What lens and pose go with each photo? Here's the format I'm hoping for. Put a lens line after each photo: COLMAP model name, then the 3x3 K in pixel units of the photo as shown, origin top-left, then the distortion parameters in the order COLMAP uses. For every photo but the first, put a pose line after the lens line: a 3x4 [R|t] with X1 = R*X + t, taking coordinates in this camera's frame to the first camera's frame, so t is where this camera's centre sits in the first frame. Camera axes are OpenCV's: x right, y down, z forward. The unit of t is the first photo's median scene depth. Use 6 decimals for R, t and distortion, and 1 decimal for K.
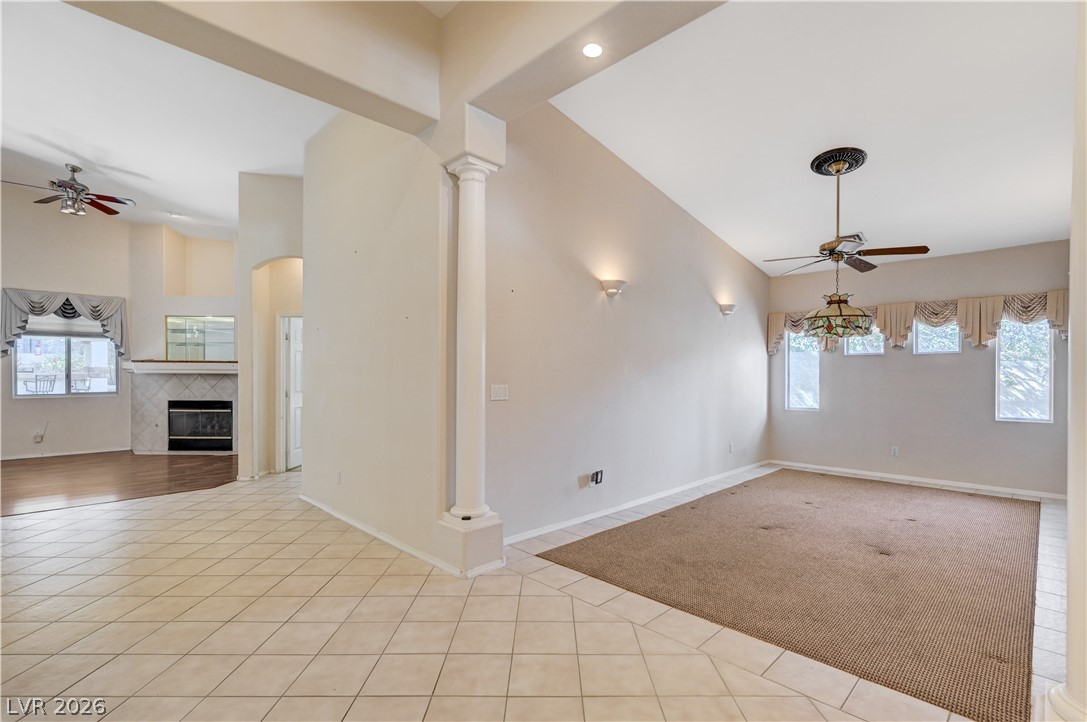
lens RADIAL K [[497.5, 0, 547.3], [0, 497.5, 376.1], [0, 0, 1]] dist [0.001574, -0.000066]
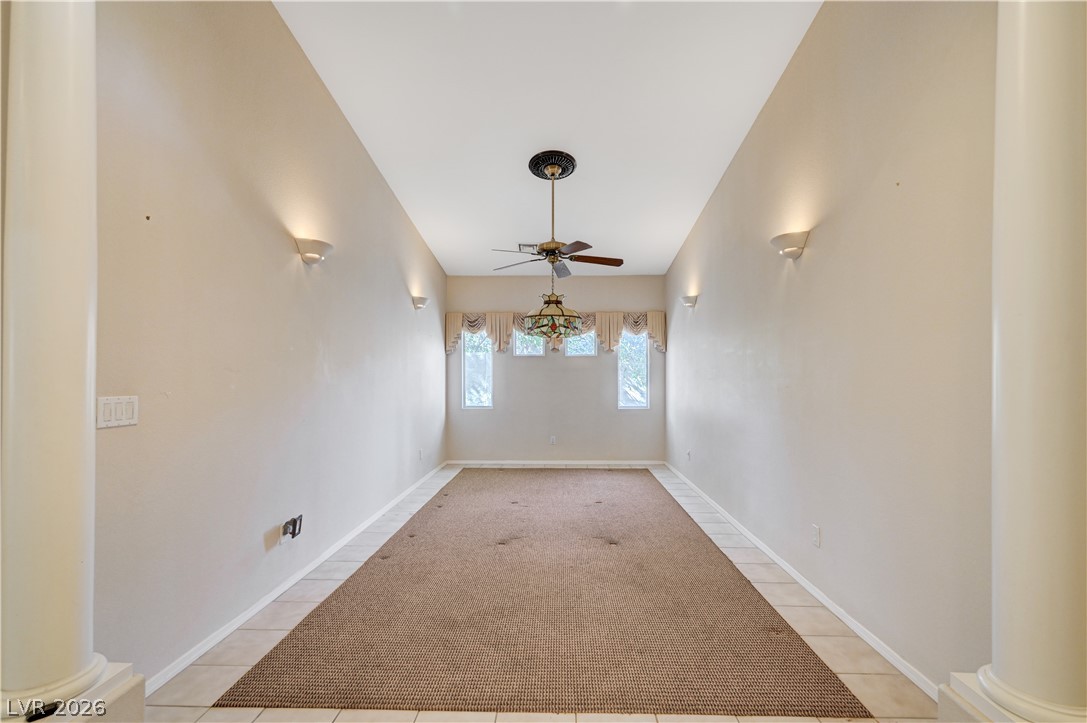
lens RADIAL K [[476.9, 0, 546.8], [0, 476.9, 373.3], [0, 0, 1]] dist [0.002250, 0.000340]
pose [[0.727814, -0.003054, 0.685768, -0.067270], [0.006749, 0.999974, -0.002709, -0.000927], [-0.685741, 0.006600, 0.727816, 0.209846]]
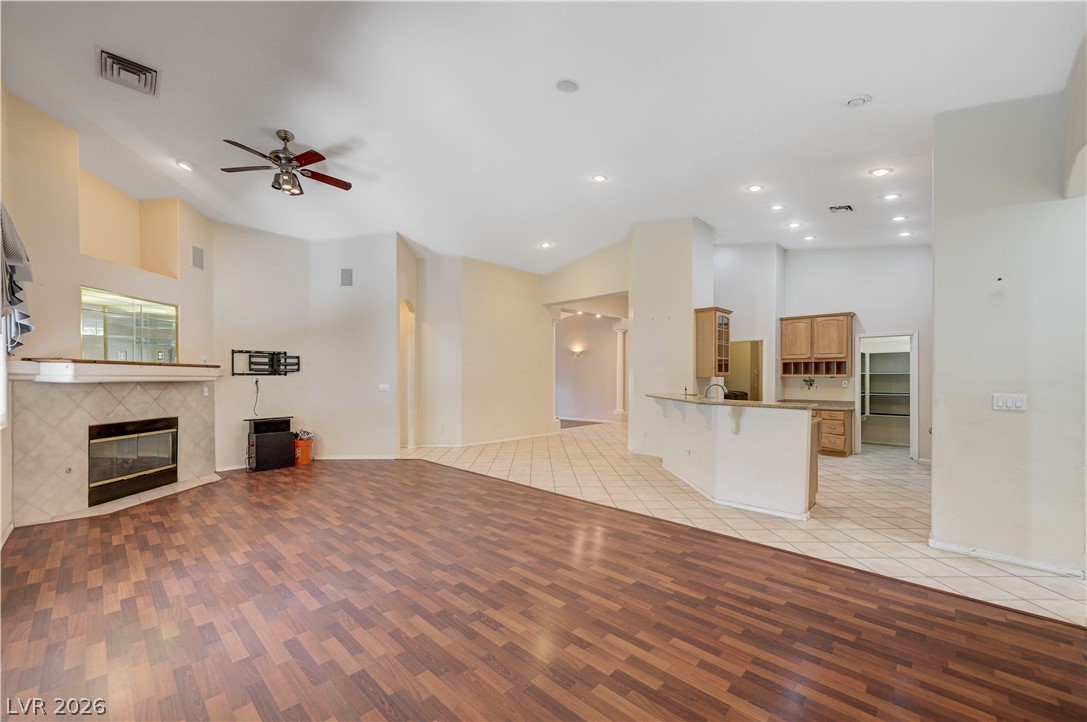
lens RADIAL K [[434.4, 0, 547.0], [0, 434.4, 376.0], [0, 0, 1]] dist [0.000580, 0.000312]
pose [[-0.023915, 0.001808, 0.999712, -1.755640], [0.004748, 0.999987, -0.001695, -0.011688], [-0.999703, 0.004706, -0.023924, 0.600804]]
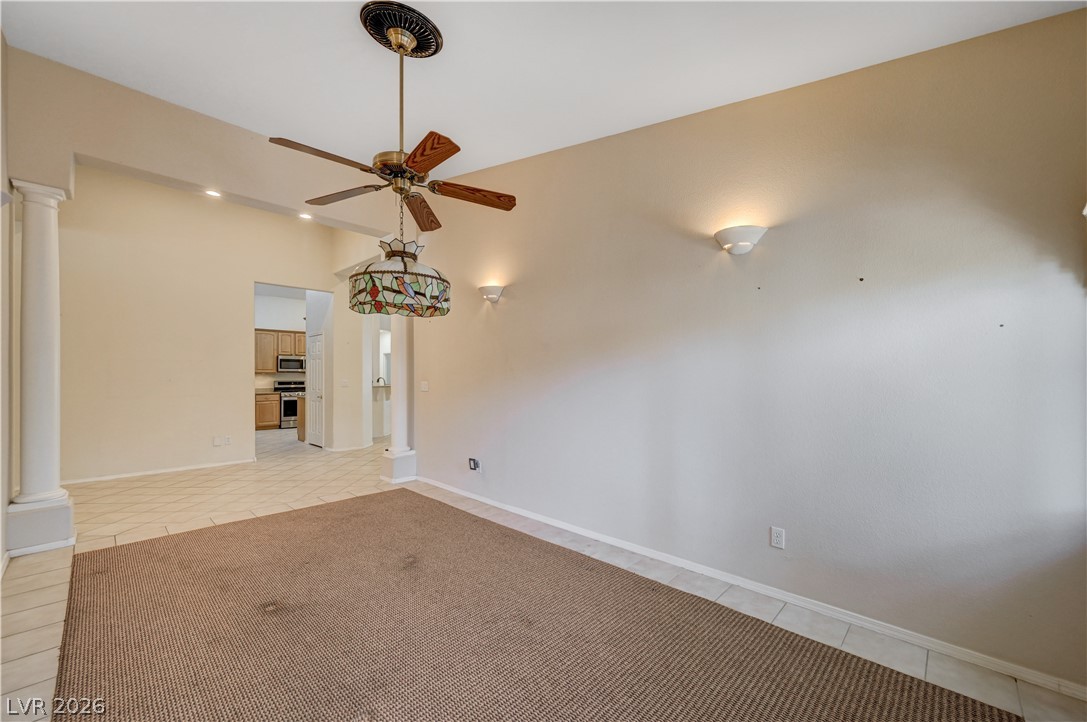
lens RADIAL K [[430.6, 0, 542.1], [0, 430.6, 371.1], [0, 0, 1]] dist [0.009706, -0.000032]
pose [[0.012011, -0.014239, -0.999826, 0.792545], [-0.004054, 0.999890, -0.014289, 0.001801], [0.999920, 0.004225, 0.011952, 0.822466]]
